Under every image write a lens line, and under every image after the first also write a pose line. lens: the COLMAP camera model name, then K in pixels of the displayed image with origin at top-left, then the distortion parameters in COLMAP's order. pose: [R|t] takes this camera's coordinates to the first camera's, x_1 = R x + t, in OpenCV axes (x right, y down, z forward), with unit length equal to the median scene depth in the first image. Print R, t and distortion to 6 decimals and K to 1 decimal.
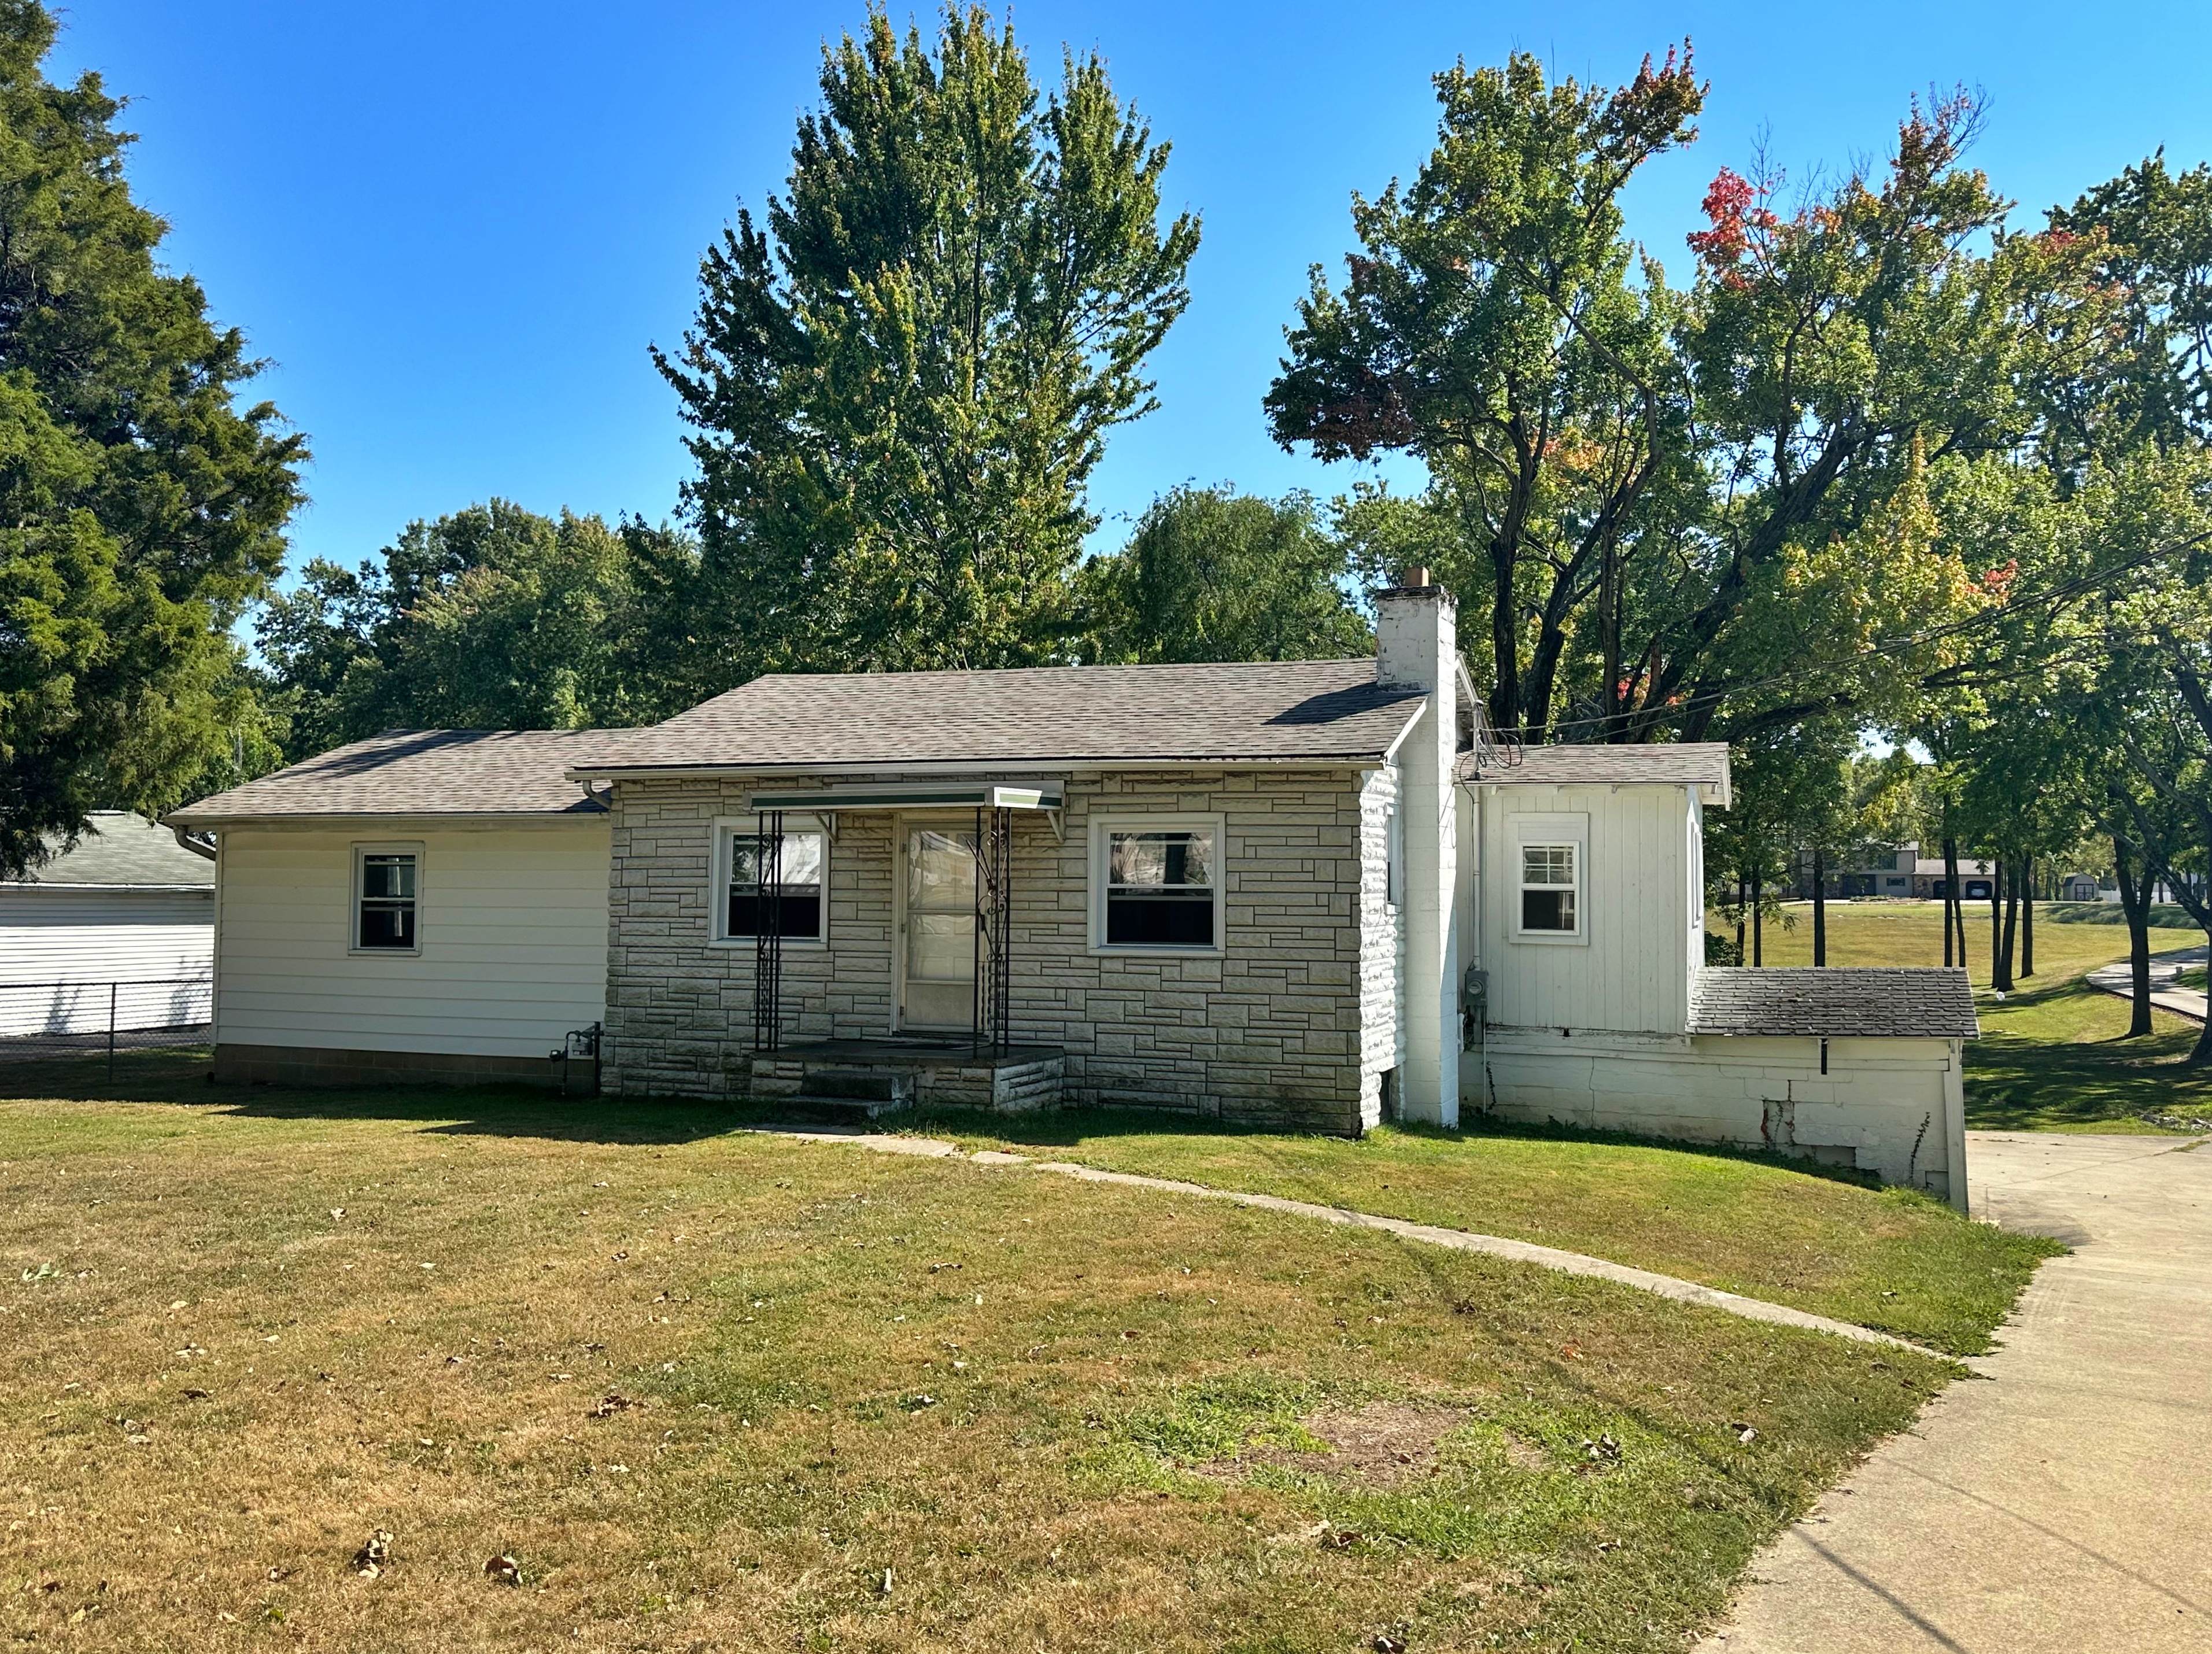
lens RADIAL K [[1673.6, 0, 1263.8], [0, 1673.6, 826.8], [0, 0, 1]] dist [0.149432, -0.231069]
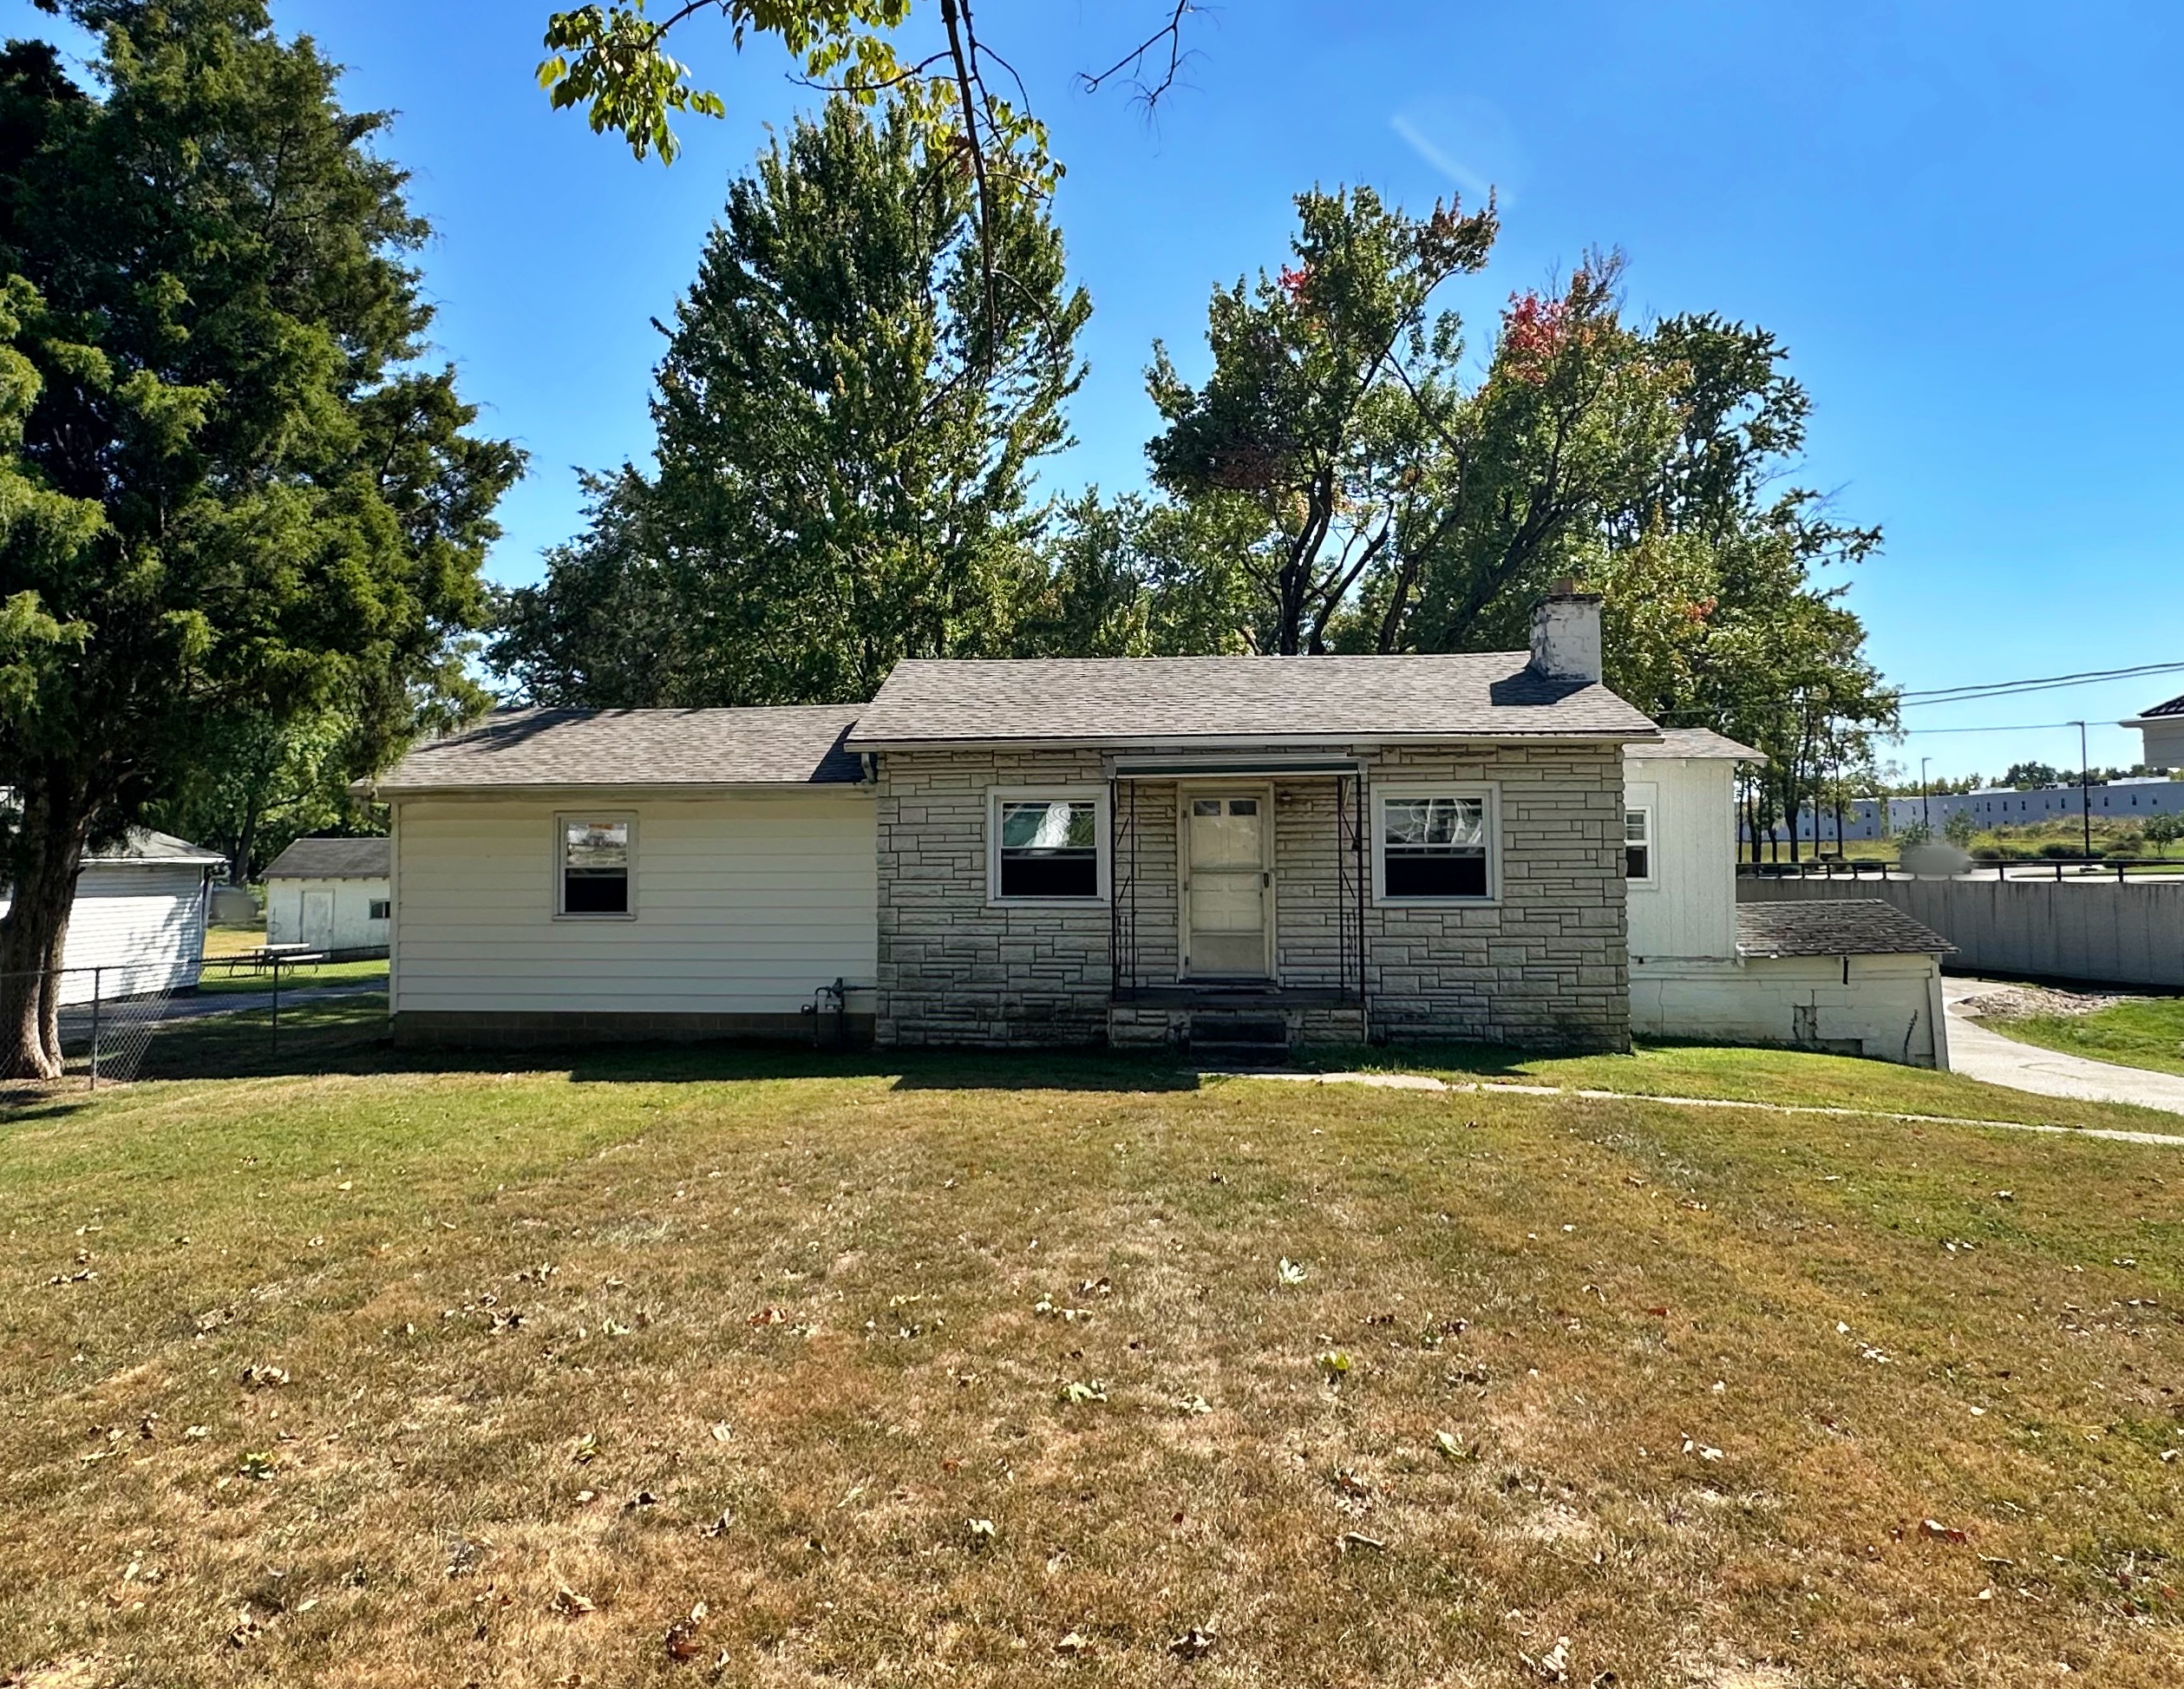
lens RADIAL K [[1302.9, 0, 1076.8], [0, 1302.9, 819.4], [0, 0, 1]] dist [-0.002215, 0.000769]
pose [[0.970199, -0.007348, 0.242197, -0.472462], [0.004004, 0.999890, 0.014295, 0.003629], [-0.242275, -0.012899, 0.970122, 0.179632]]
